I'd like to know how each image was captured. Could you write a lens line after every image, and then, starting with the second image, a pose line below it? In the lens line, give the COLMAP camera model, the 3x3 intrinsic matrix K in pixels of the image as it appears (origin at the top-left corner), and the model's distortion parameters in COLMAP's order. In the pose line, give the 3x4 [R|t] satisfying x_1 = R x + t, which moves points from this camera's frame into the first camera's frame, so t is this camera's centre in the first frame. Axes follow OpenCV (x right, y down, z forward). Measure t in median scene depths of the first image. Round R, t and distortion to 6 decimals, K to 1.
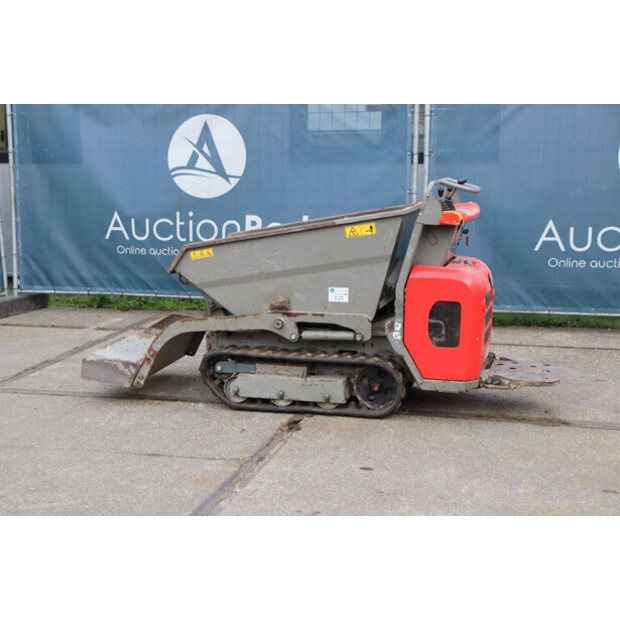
lens RADIAL K [[1027.2, 0, 305.6], [0, 1027.2, 305.9], [0, 0, 1]] dist [0.165332, 0.000000]
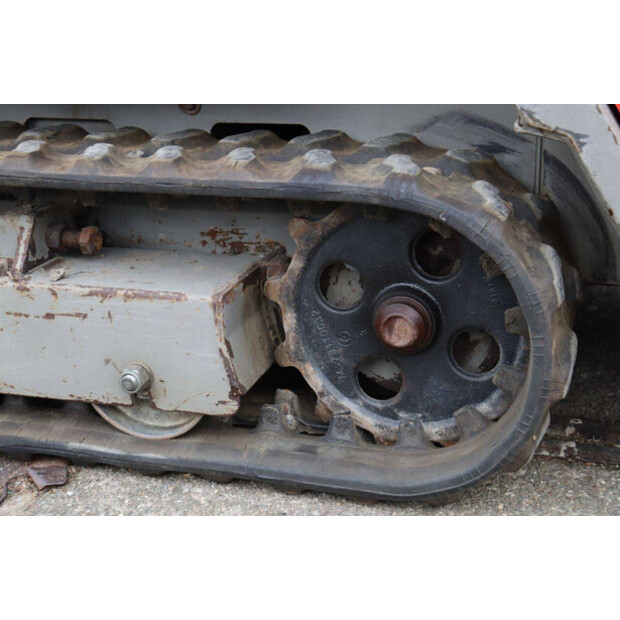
lens RADIAL K [[1064.1, 0, 312.2], [0, 1064.1, 303.9], [0, 0, 1]] dist [0.144341, 0.000000]
pose [[0.997874, -0.016796, -0.062978, 0.063773], [0.027560, 0.984333, 0.174153, 0.042405], [0.059066, -0.175519, 0.982703, 0.809849]]
